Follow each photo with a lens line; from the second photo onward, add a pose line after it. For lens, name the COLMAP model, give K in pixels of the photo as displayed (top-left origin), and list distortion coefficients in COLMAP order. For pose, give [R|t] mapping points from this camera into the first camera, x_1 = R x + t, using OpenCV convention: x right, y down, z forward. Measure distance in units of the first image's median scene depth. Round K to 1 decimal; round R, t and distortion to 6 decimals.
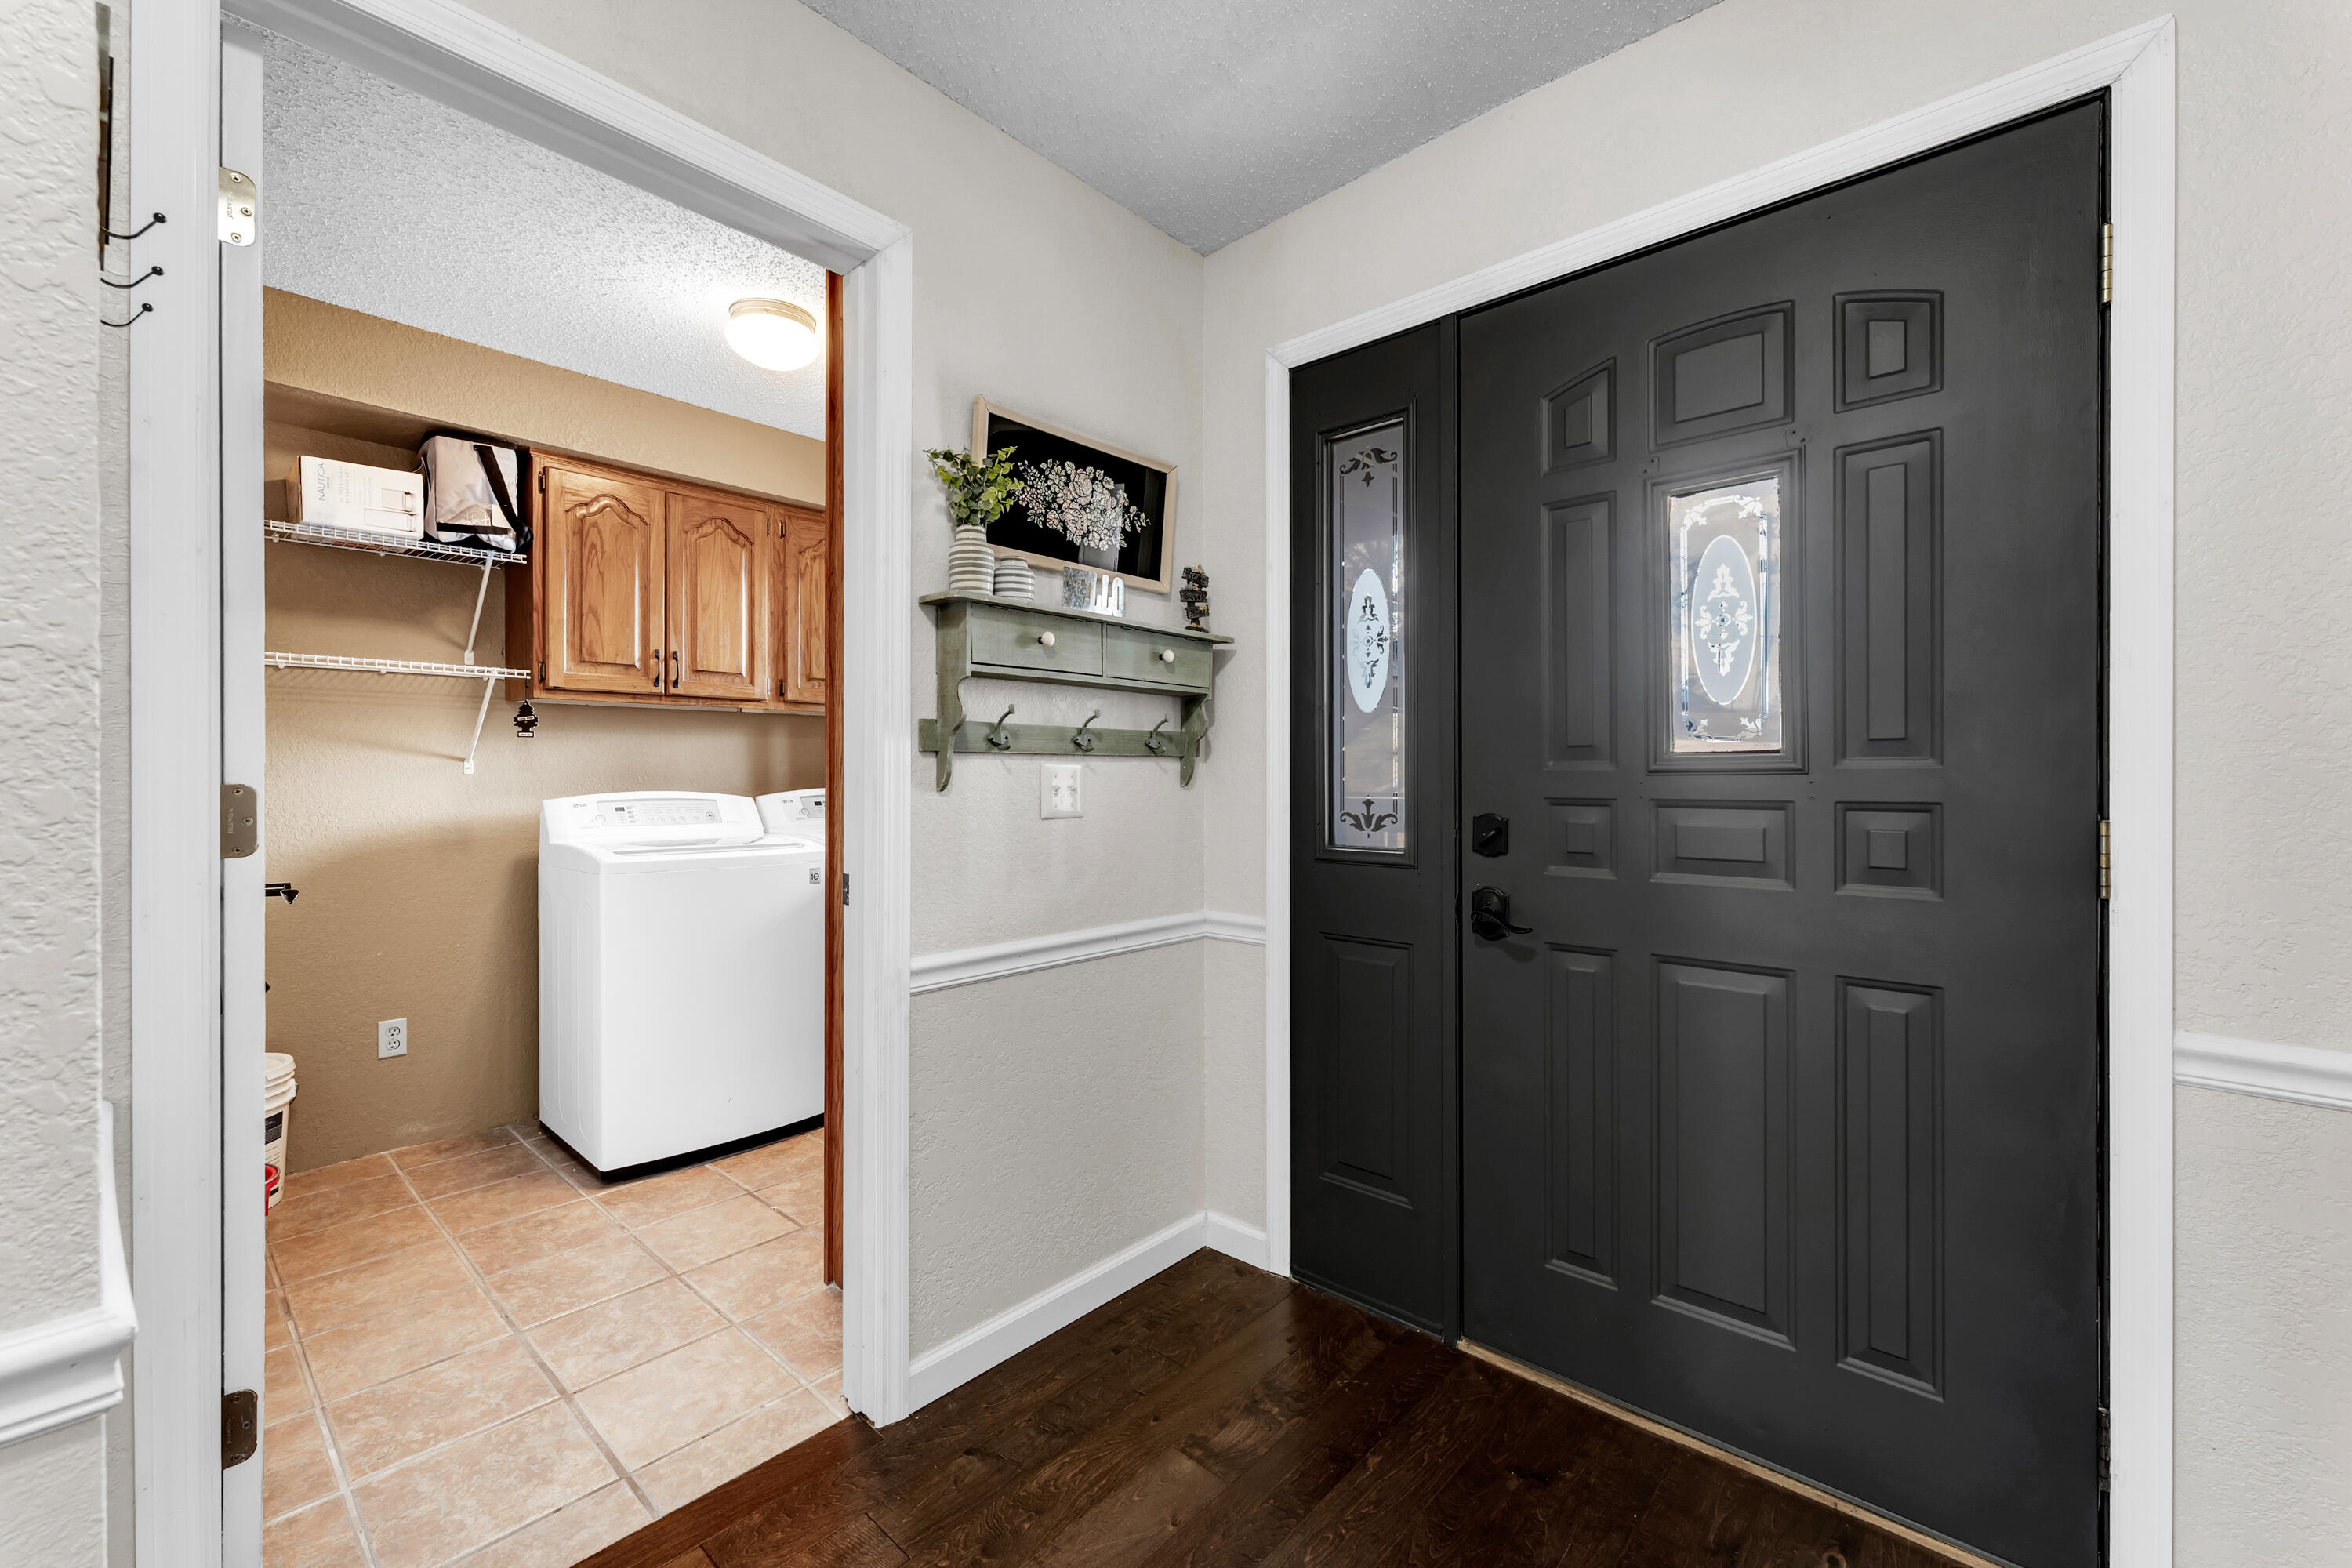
lens RADIAL K [[948.7, 0, 1175.3], [0, 948.7, 789.5], [0, 0, 1]] dist [0.000128, -0.000012]
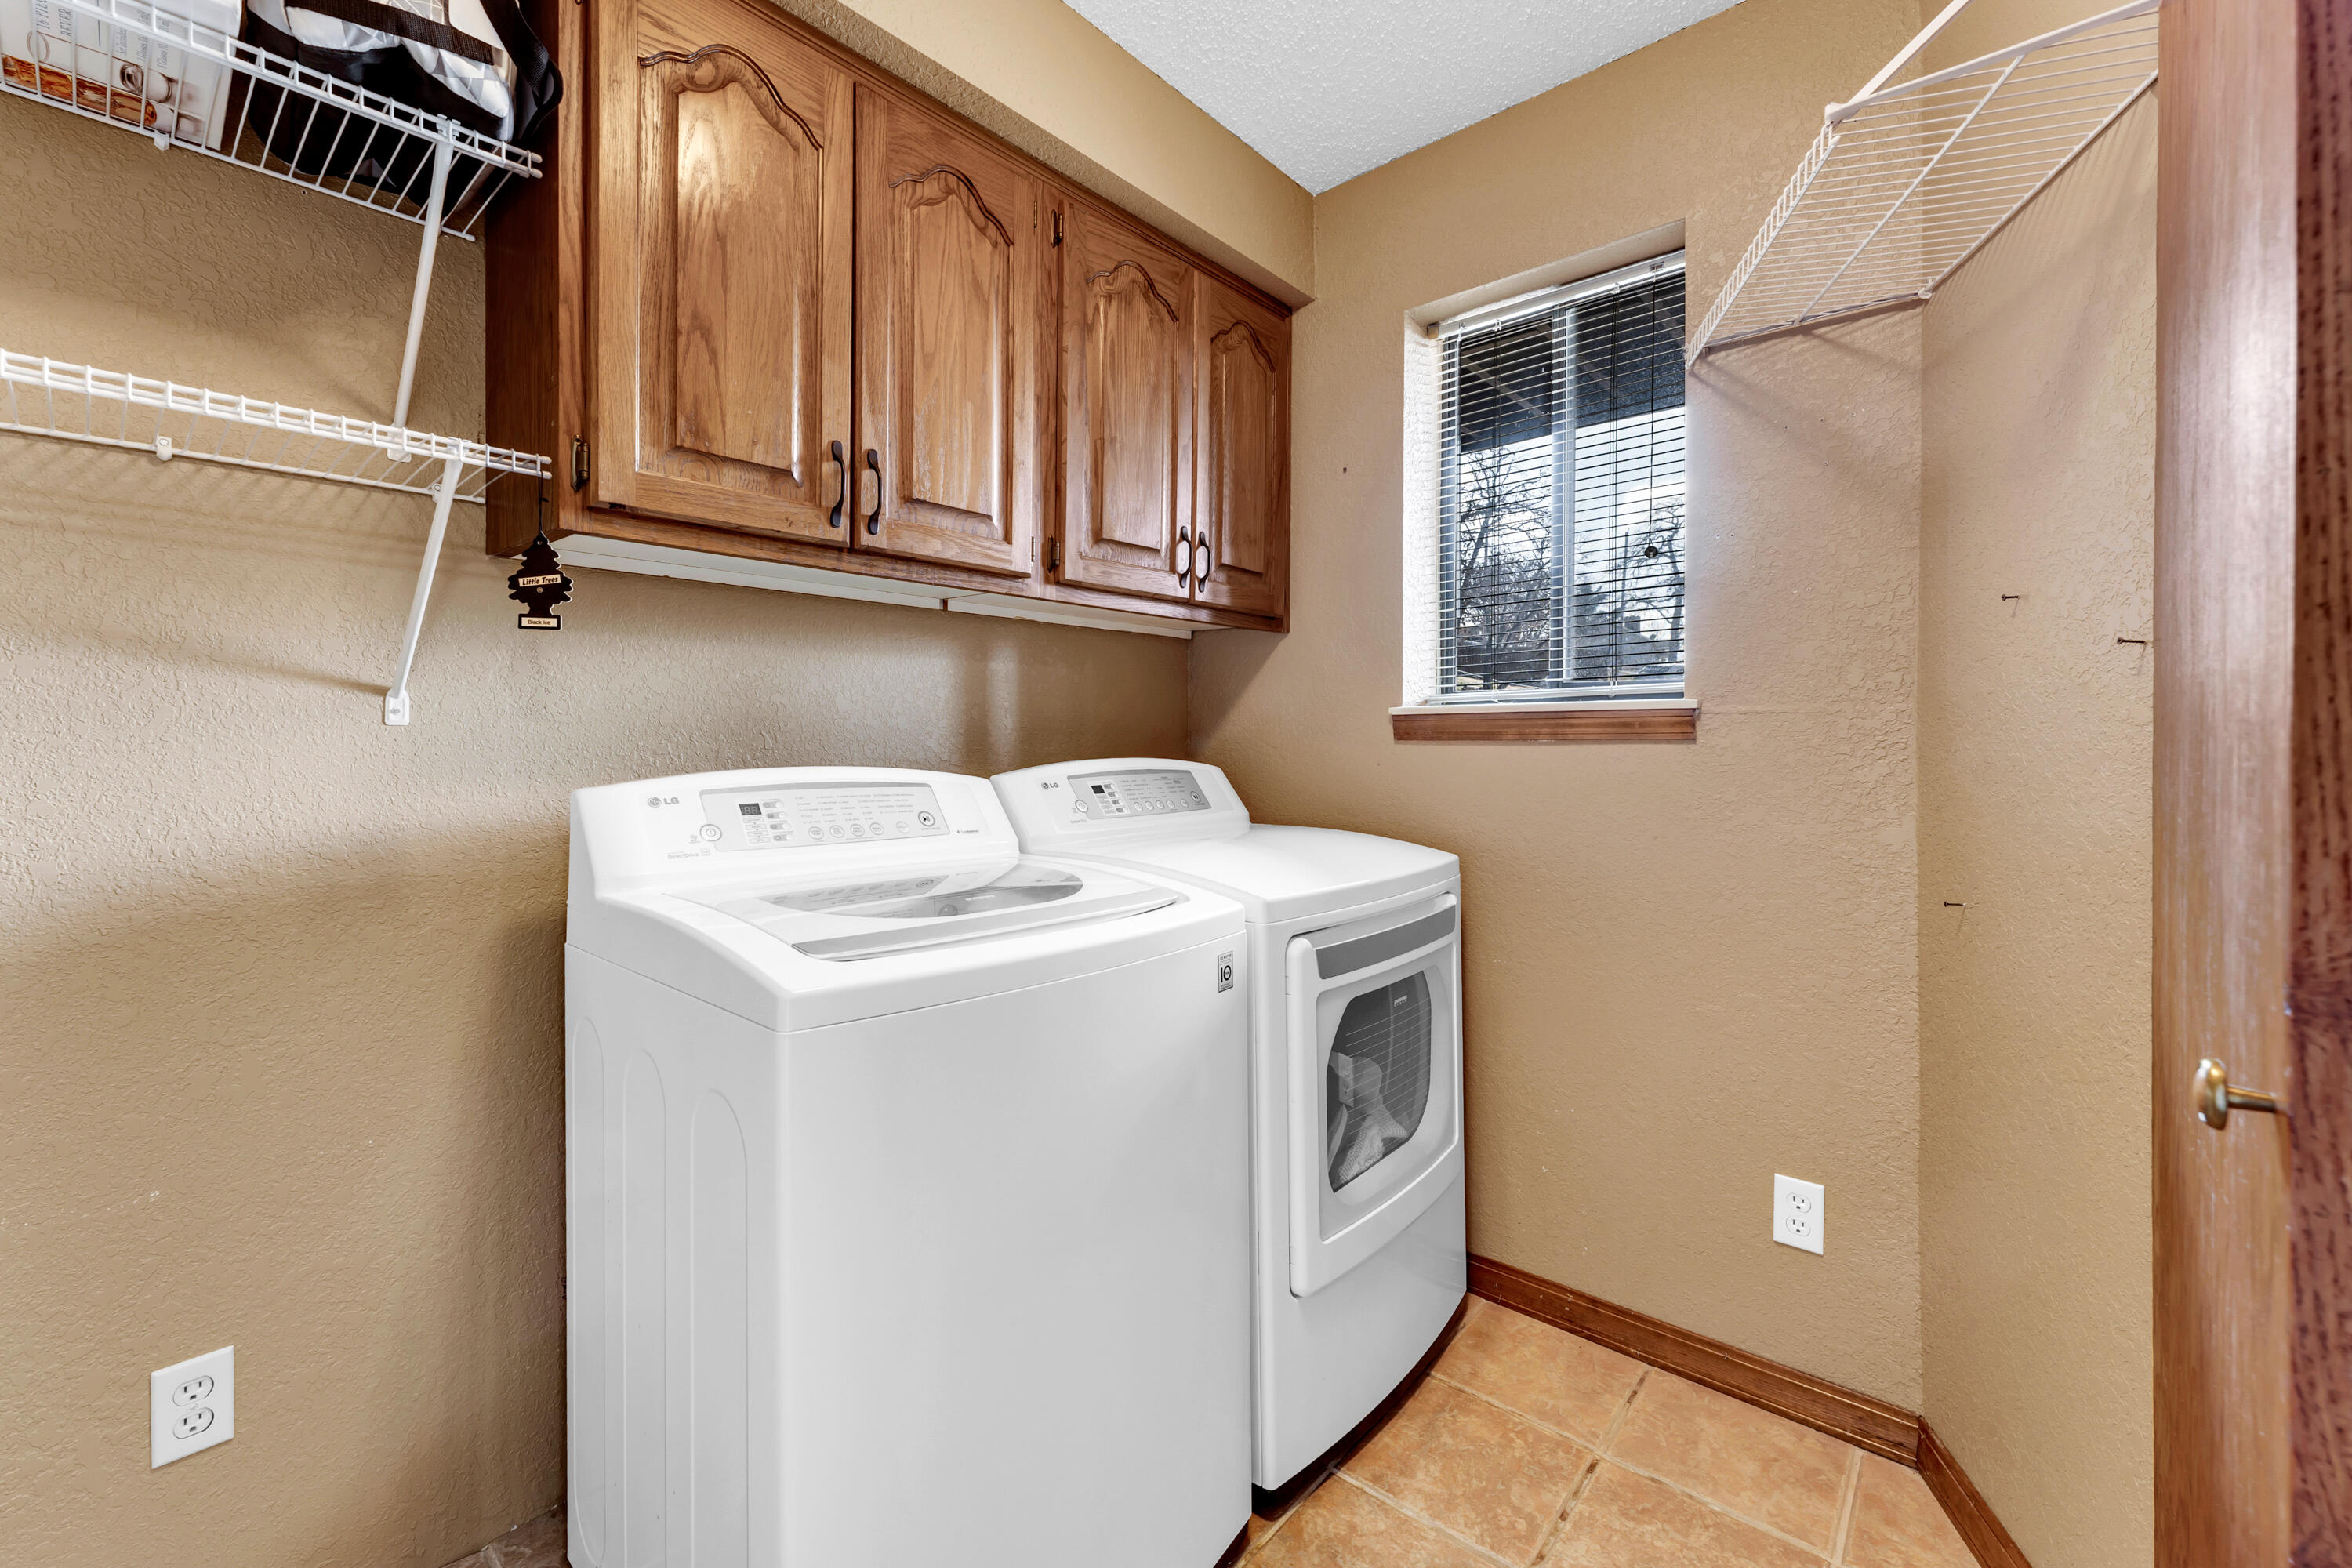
lens RADIAL K [[957.2, 0, 1165.1], [0, 957.2, 762.8], [0, 0, 1]] dist [0.000839, 0.000679]
pose [[0.999991, 0.004245, 0.000451, -0.406769], [-0.004247, 0.999973, 0.005963, -0.003694], [-0.000426, -0.005965, 0.999982, 0.576815]]
